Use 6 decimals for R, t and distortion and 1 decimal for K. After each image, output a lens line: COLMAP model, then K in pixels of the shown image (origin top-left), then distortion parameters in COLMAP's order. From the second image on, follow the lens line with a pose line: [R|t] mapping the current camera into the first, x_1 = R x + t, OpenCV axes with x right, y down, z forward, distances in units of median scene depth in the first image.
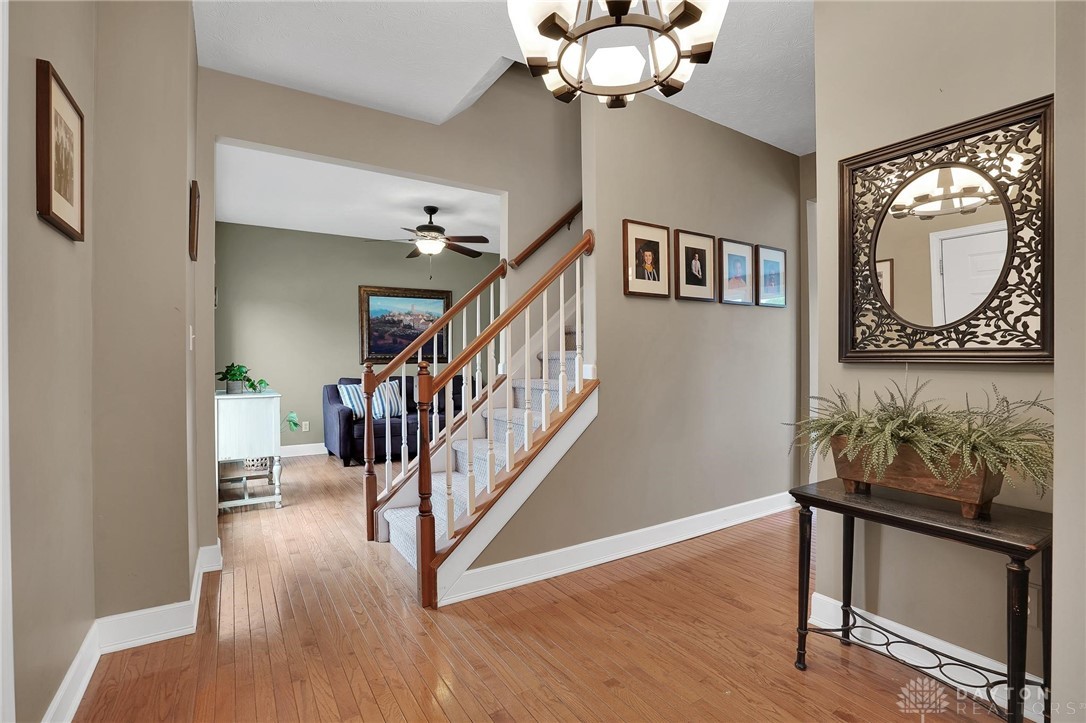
lens RADIAL K [[499.5, 0, 536.5], [0, 499.5, 363.0], [0, 0, 1]] dist [-0.022762, -0.000103]
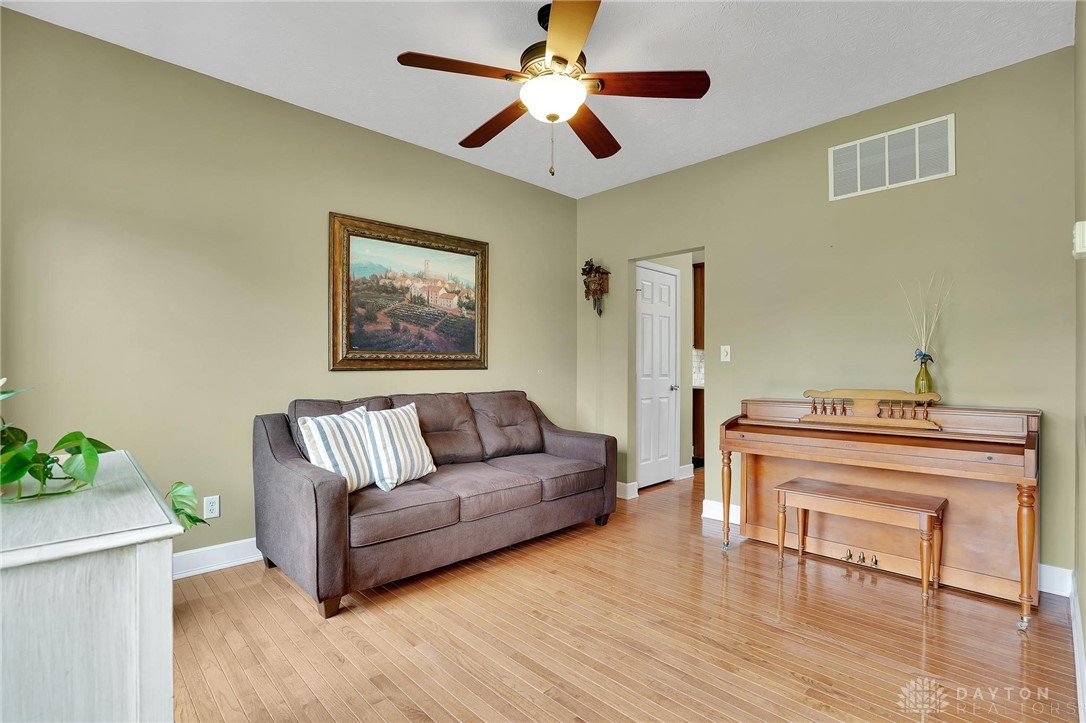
lens RADIAL K [[499.5, 0, 550.5], [0, 499.5, 362.1], [0, 0, 1]] dist [-0.022762, -0.000103]
pose [[0.976263, 0.001741, 0.216581, -0.245552], [0.000725, 0.999936, -0.011307, -0.000113], [-0.216587, 0.011196, 0.976199, 0.464533]]
